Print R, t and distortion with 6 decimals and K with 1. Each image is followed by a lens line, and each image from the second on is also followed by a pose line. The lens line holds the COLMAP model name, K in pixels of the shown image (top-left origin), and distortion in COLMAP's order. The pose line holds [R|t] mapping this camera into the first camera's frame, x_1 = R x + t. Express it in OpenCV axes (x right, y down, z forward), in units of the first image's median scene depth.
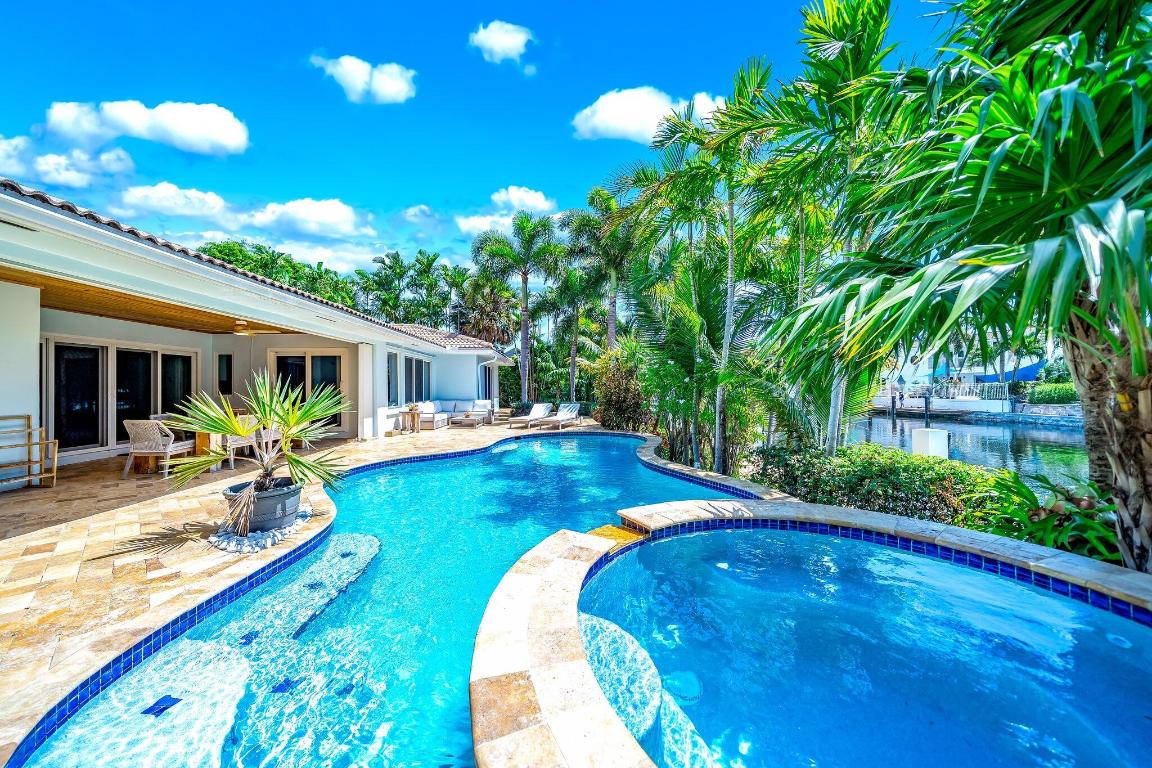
lens RADIAL K [[395.4, 0, 571.8], [0, 395.4, 380.6], [0, 0, 1]] dist [0.000074, 0.000048]
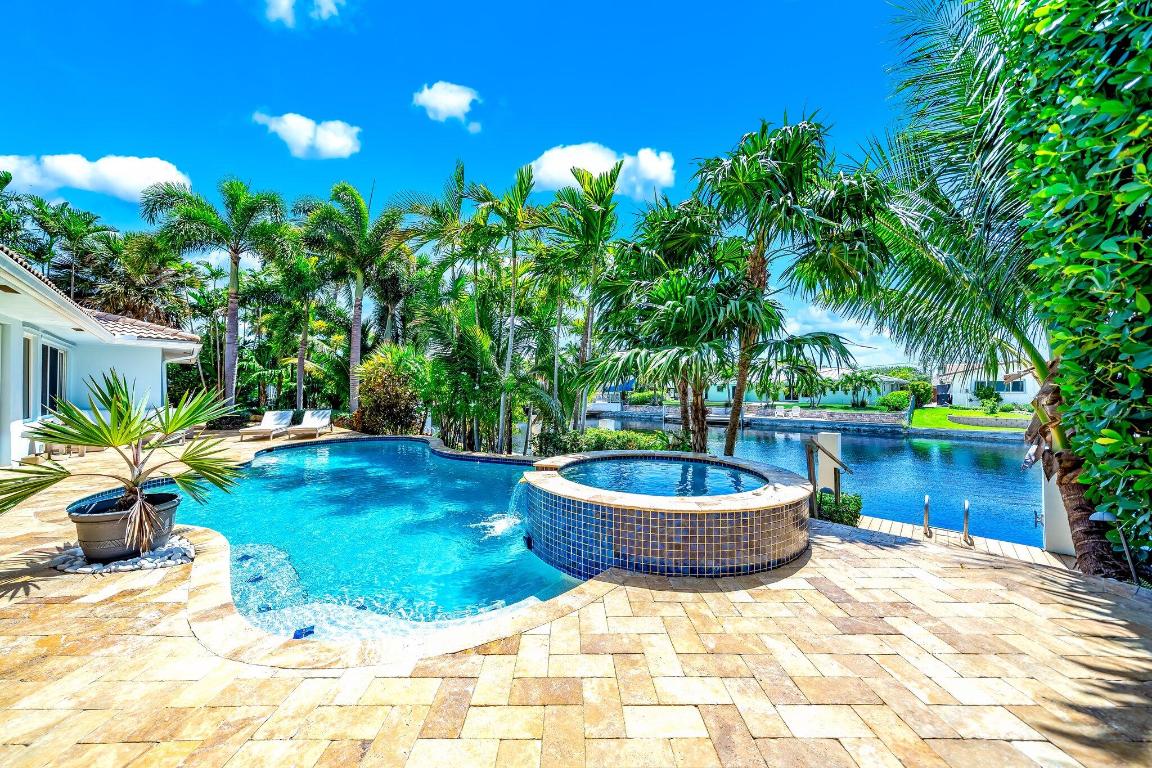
lens RADIAL K [[397.7, 0, 571.7], [0, 397.7, 383.6], [0, 0, 1]] dist [0.002309, -0.000012]
pose [[0.743213, 0.023624, 0.668638, -0.216427], [-0.017866, 0.999721, -0.015463, -0.000236], [-0.668817, -0.000454, 0.743427, -0.097257]]
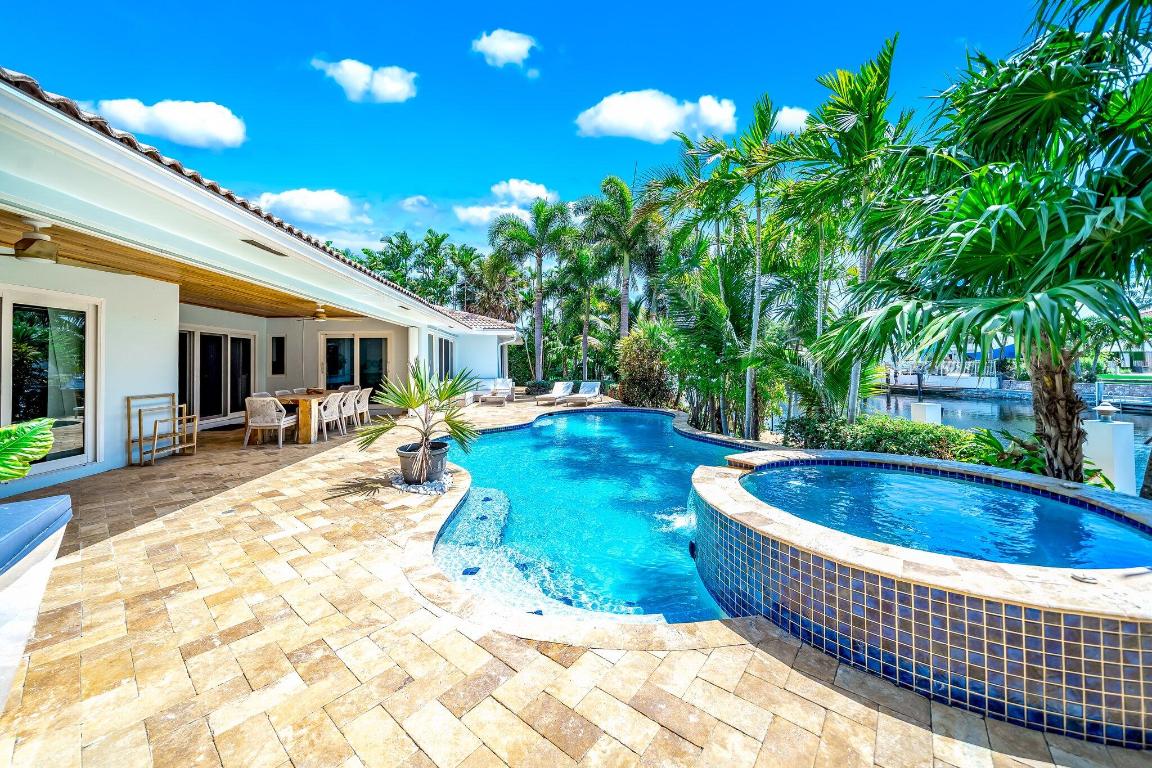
lens RADIAL K [[415.0, 0, 565.0], [0, 415.0, 350.8], [0, 0, 1]] dist [-0.004044, -0.000352]
pose [[0.999676, -0.001080, 0.025439, -0.117515], [0.001477, 0.999878, -0.015567, -0.008787], [-0.025419, 0.015600, 0.999555, -0.119966]]
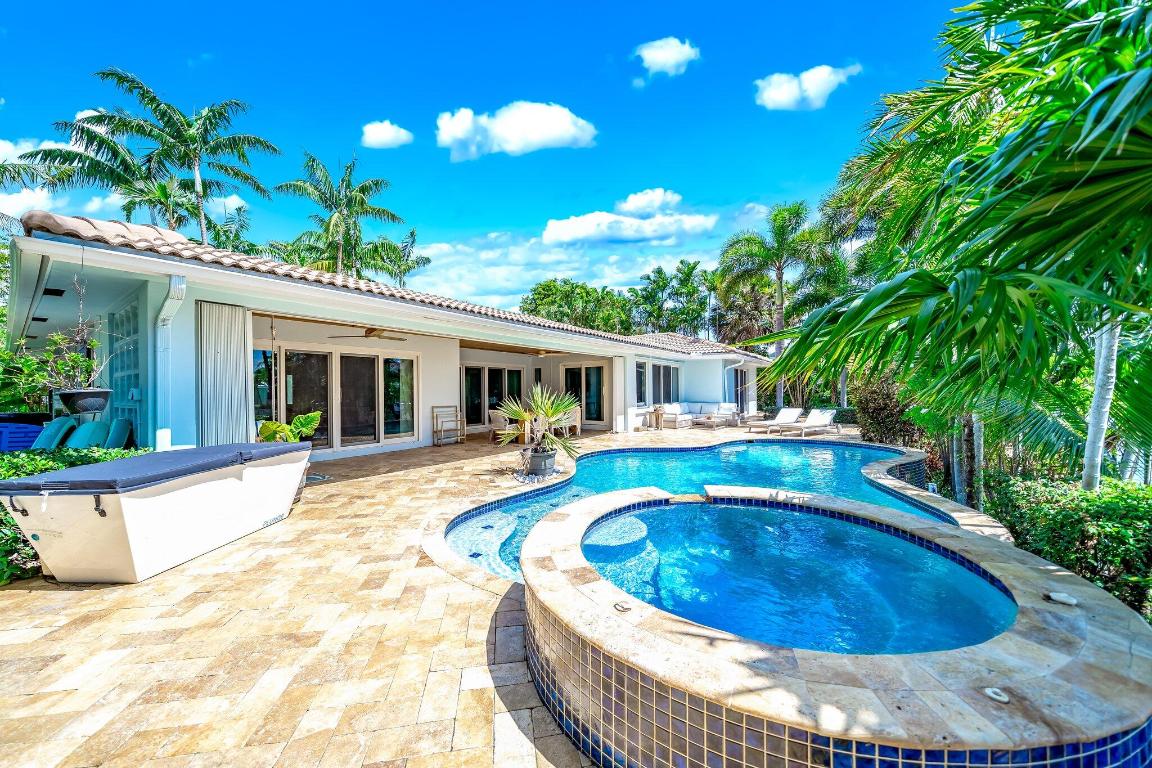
lens RADIAL K [[408.4, 0, 568.6], [0, 408.4, 392.0], [0, 0, 1]] dist [0.001025, 0.000031]
pose [[0.777266, 0.006958, -0.629134, 0.151964], [0.009780, 0.999684, 0.023139, -0.010218], [0.629096, -0.024138, 0.776953, -0.100930]]
